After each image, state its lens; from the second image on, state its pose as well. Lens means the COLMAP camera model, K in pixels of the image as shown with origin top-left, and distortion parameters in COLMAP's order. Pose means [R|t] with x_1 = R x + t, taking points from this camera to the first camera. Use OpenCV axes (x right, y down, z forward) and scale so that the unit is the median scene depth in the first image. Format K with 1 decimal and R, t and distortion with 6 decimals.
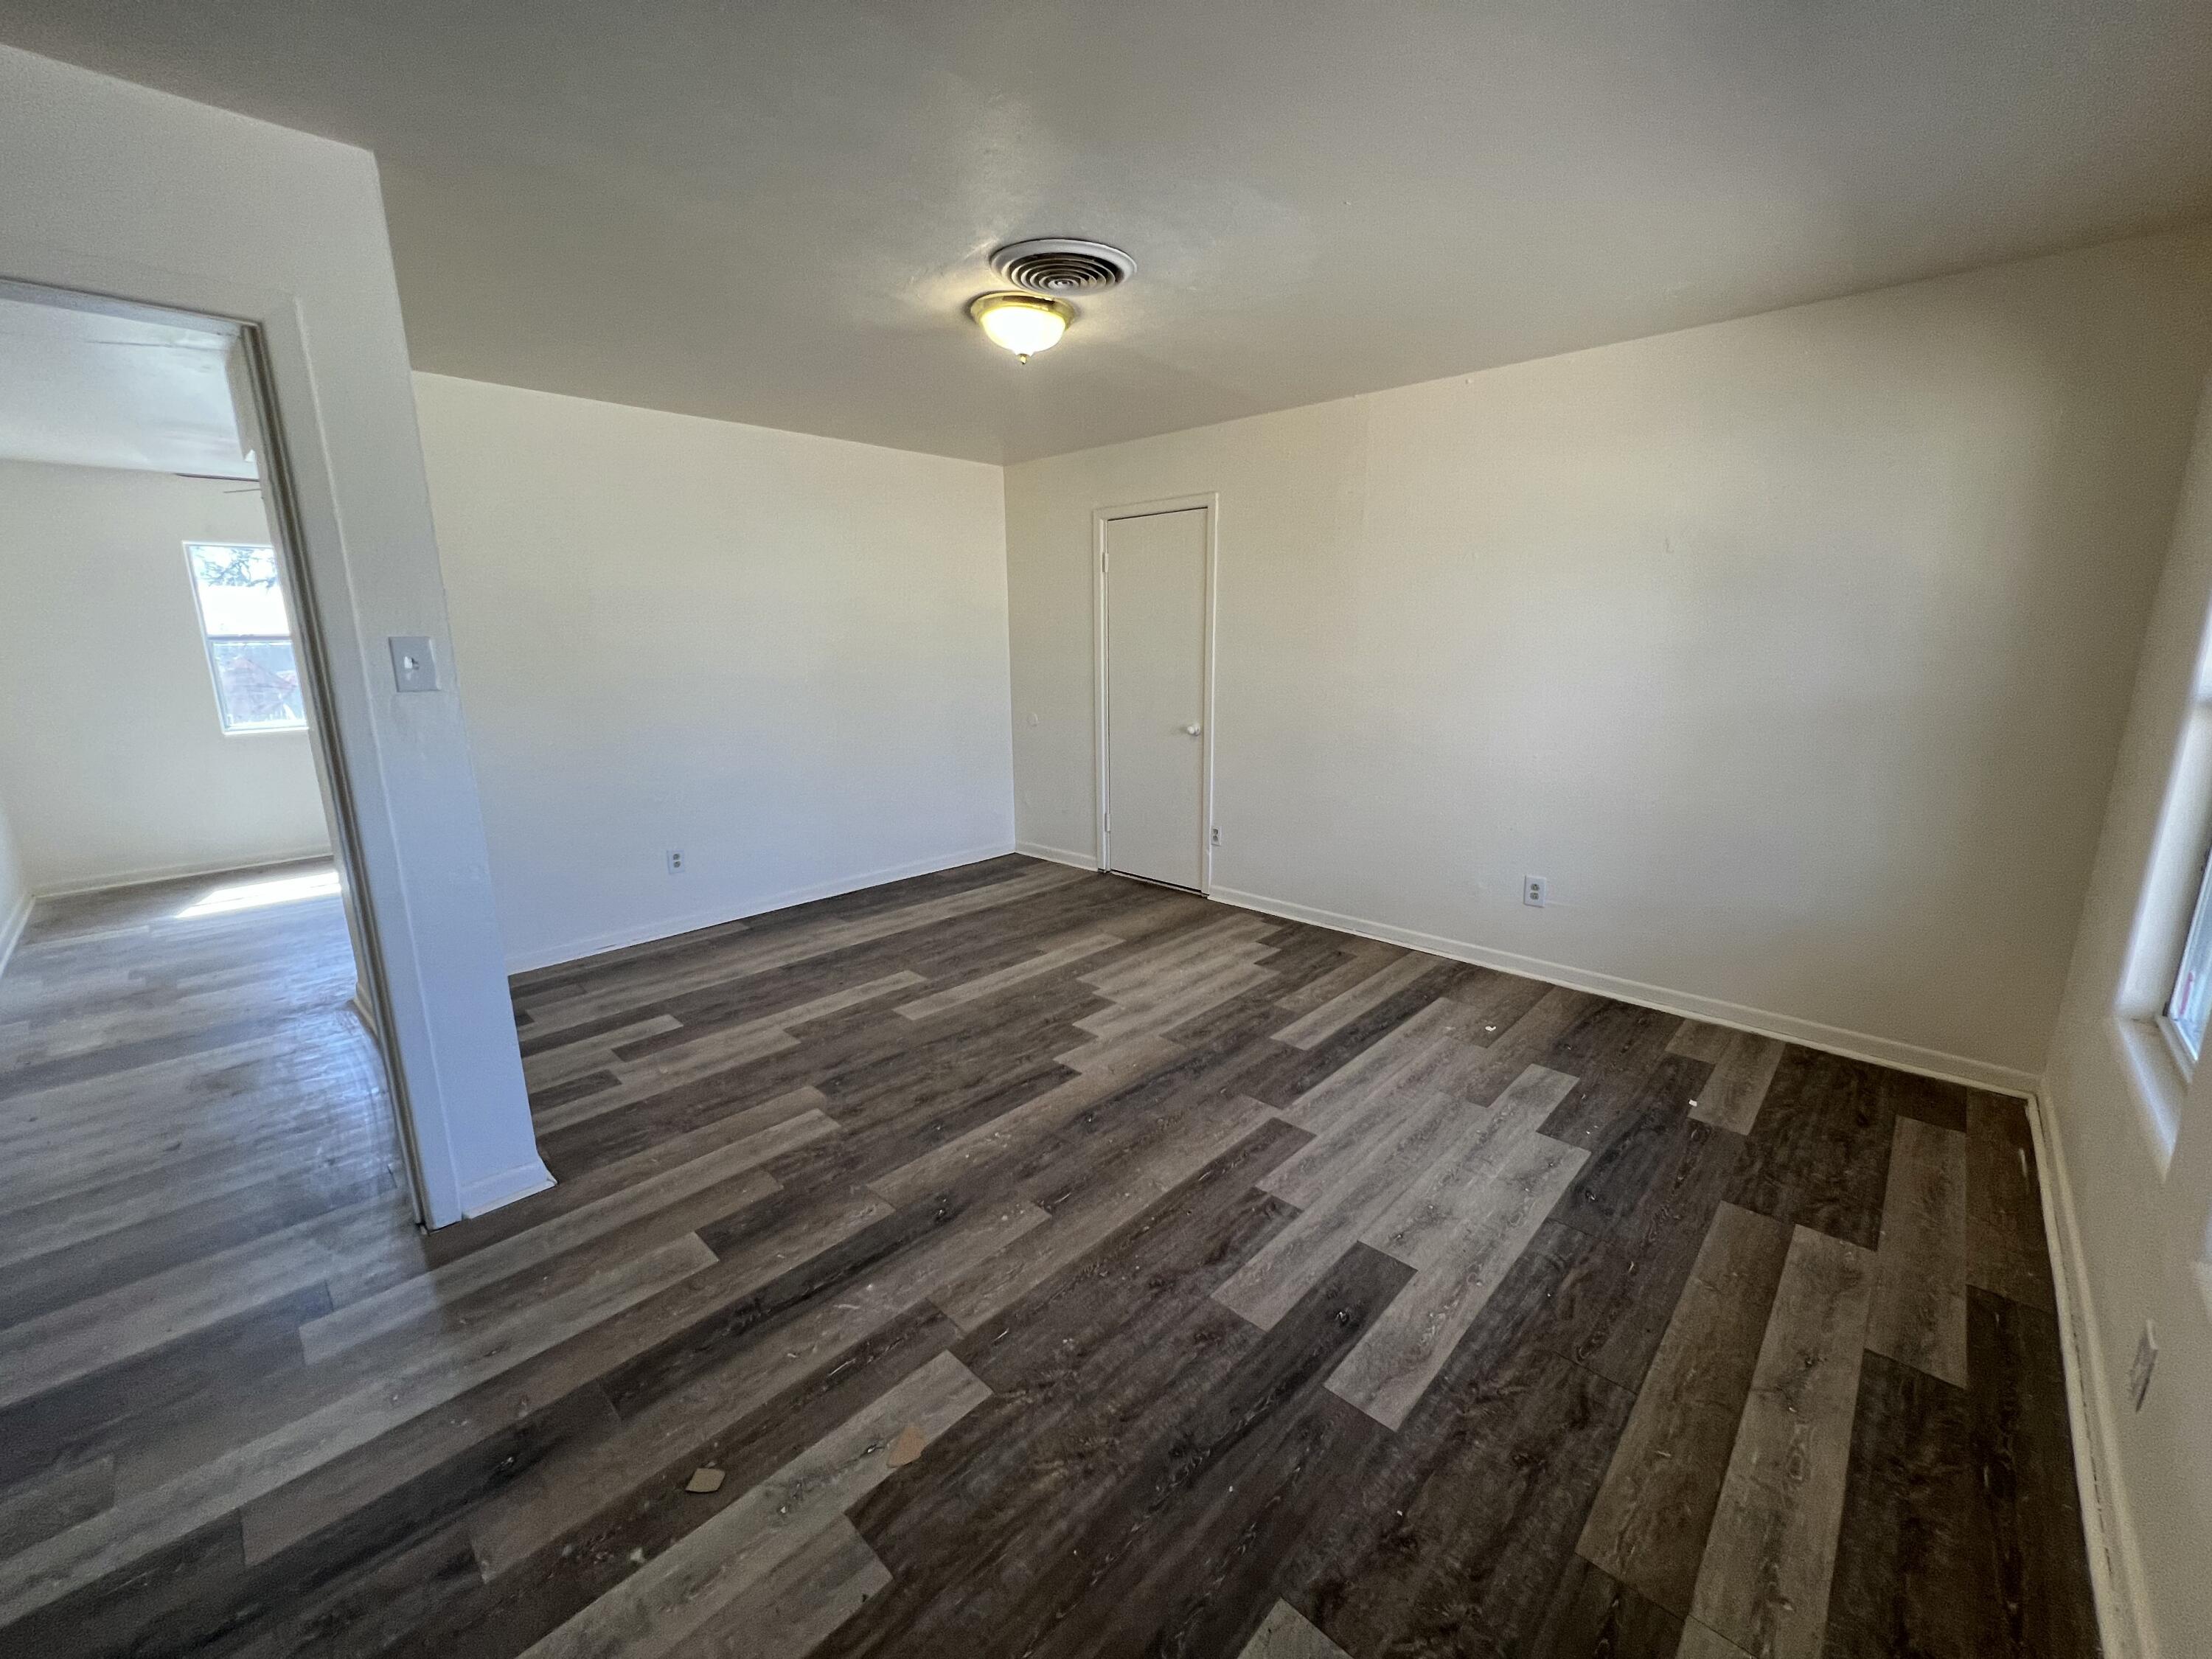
lens RADIAL K [[884.5, 0, 1101.8], [0, 884.5, 826.3], [0, 0, 1]] dist [-0.002552, 0.000632]
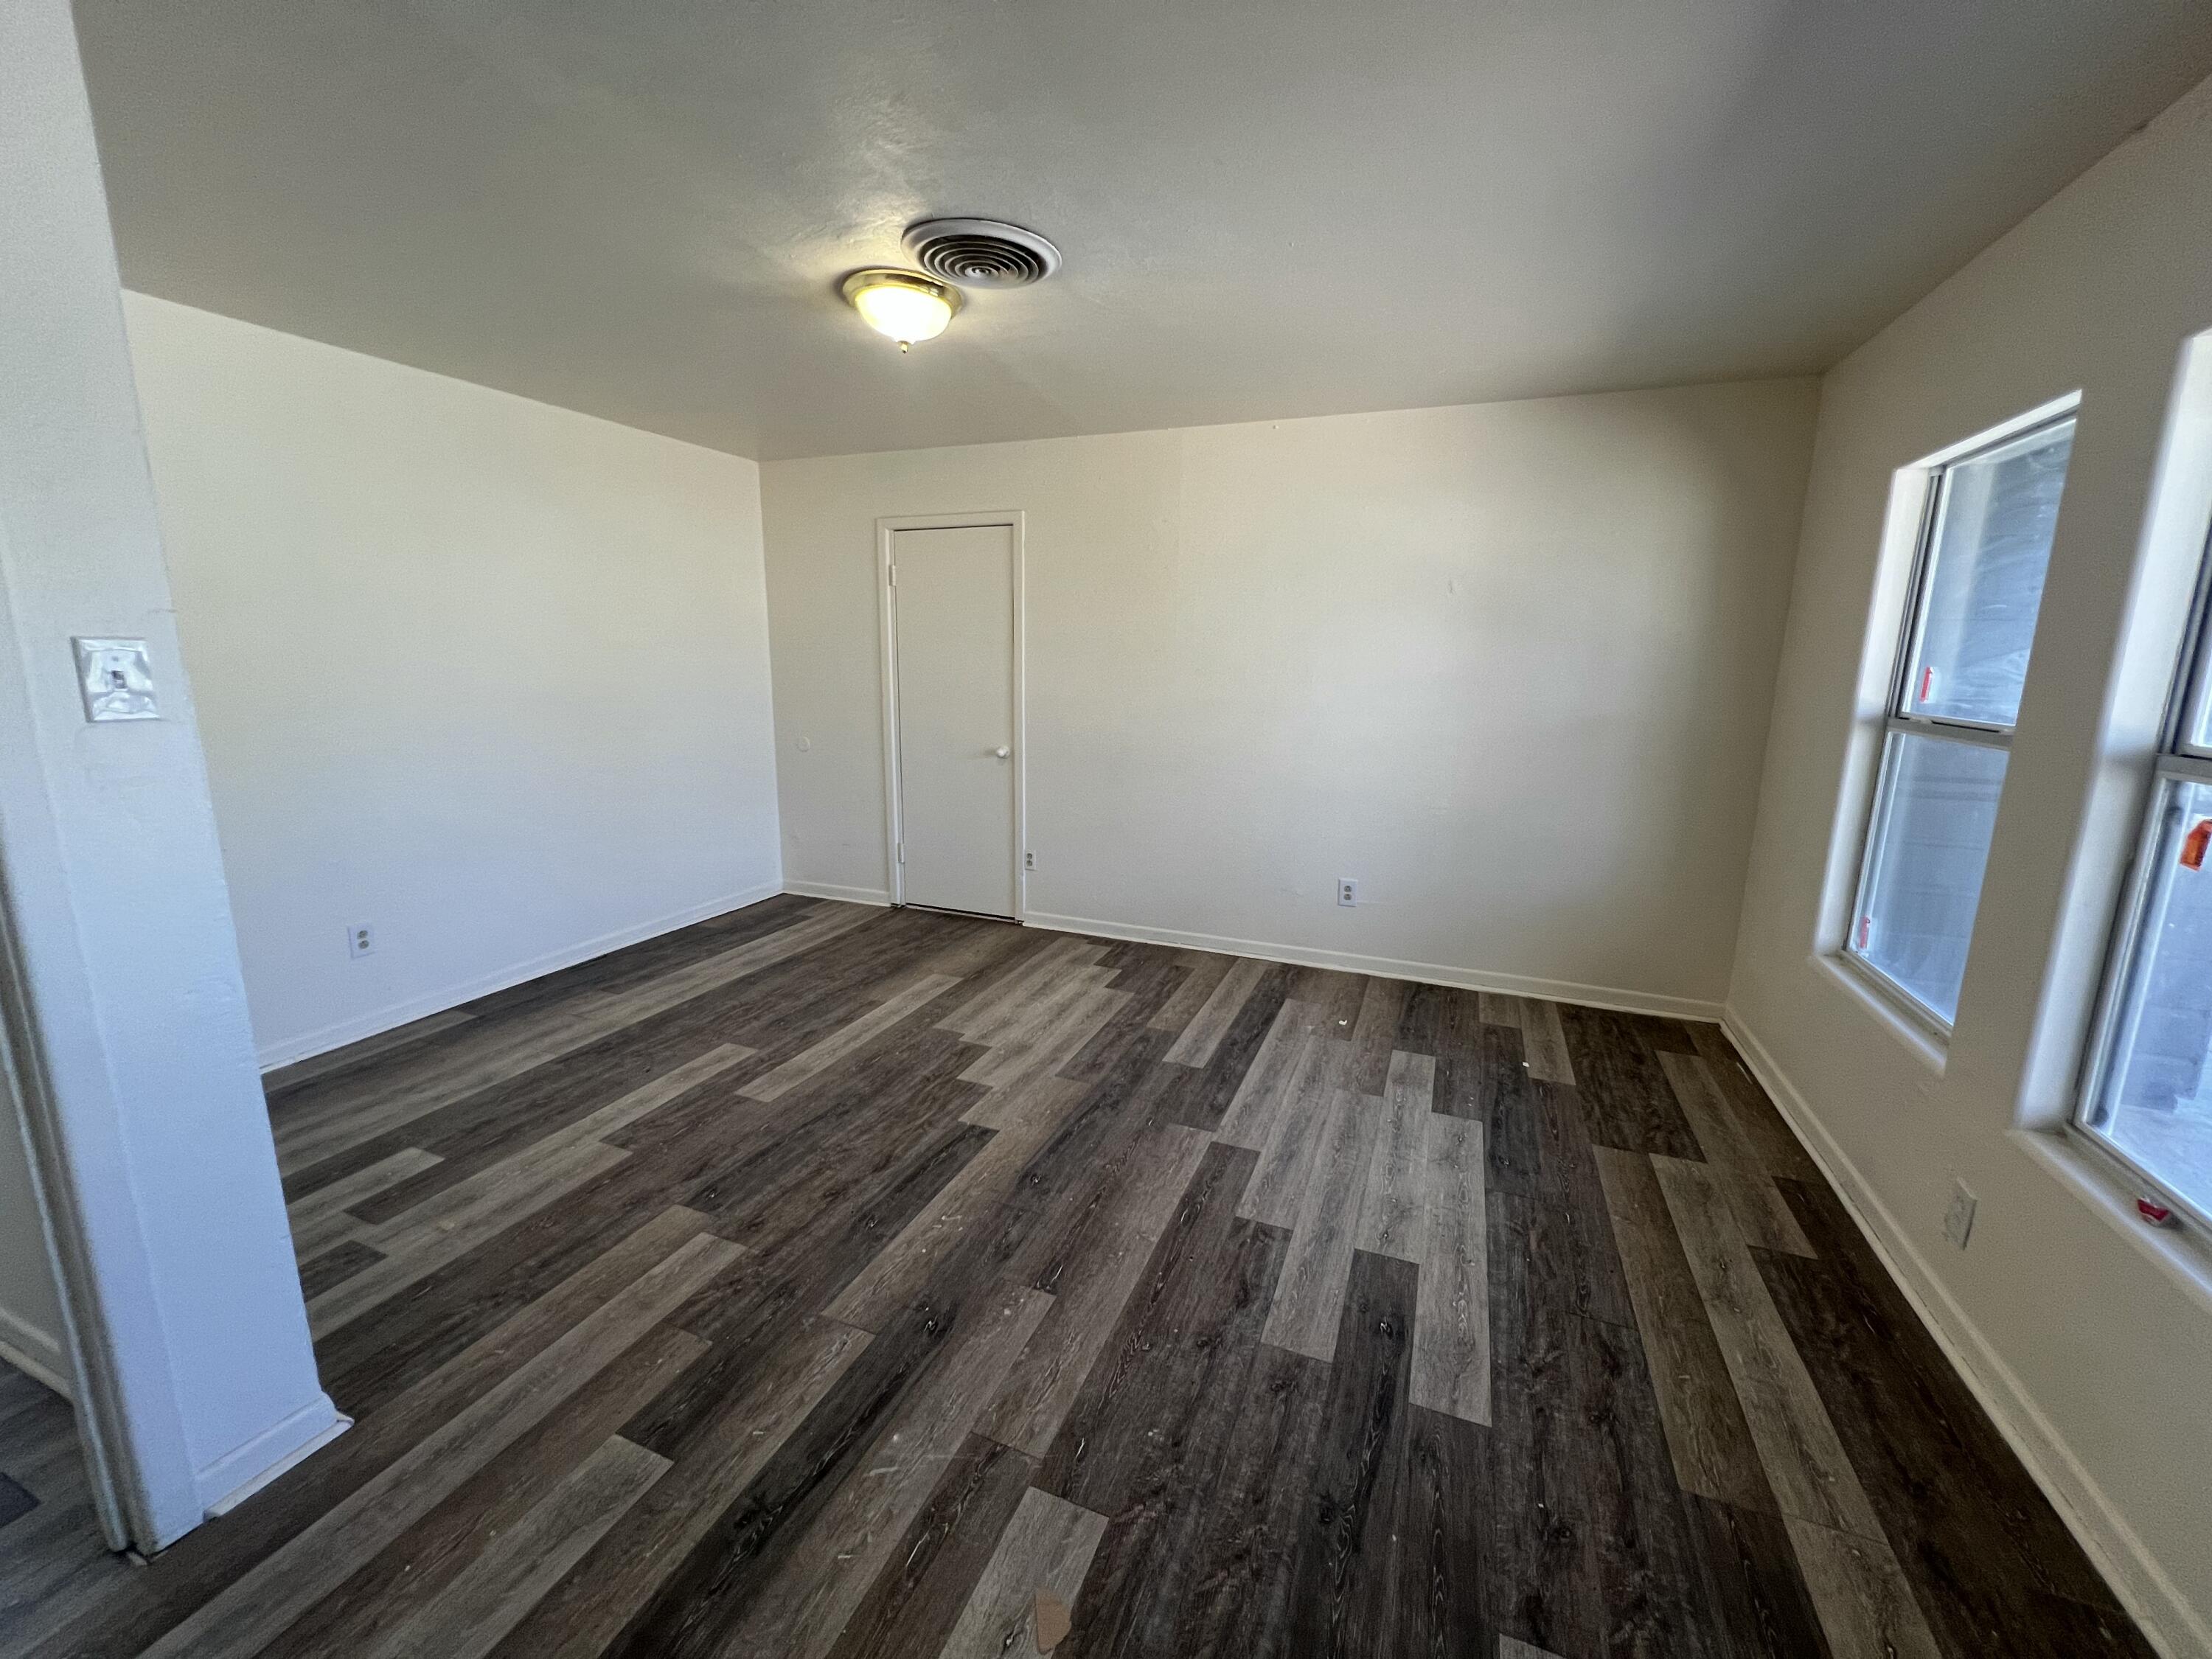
lens RADIAL K [[884.5, 0, 1104.7], [0, 884.5, 826.7], [0, 0, 1]] dist [-0.002552, 0.000632]
pose [[0.929699, -0.050186, 0.364884, -0.296015], [0.058076, 0.998255, -0.010673, -0.022434], [-0.363712, 0.031114, 0.930992, 0.122666]]
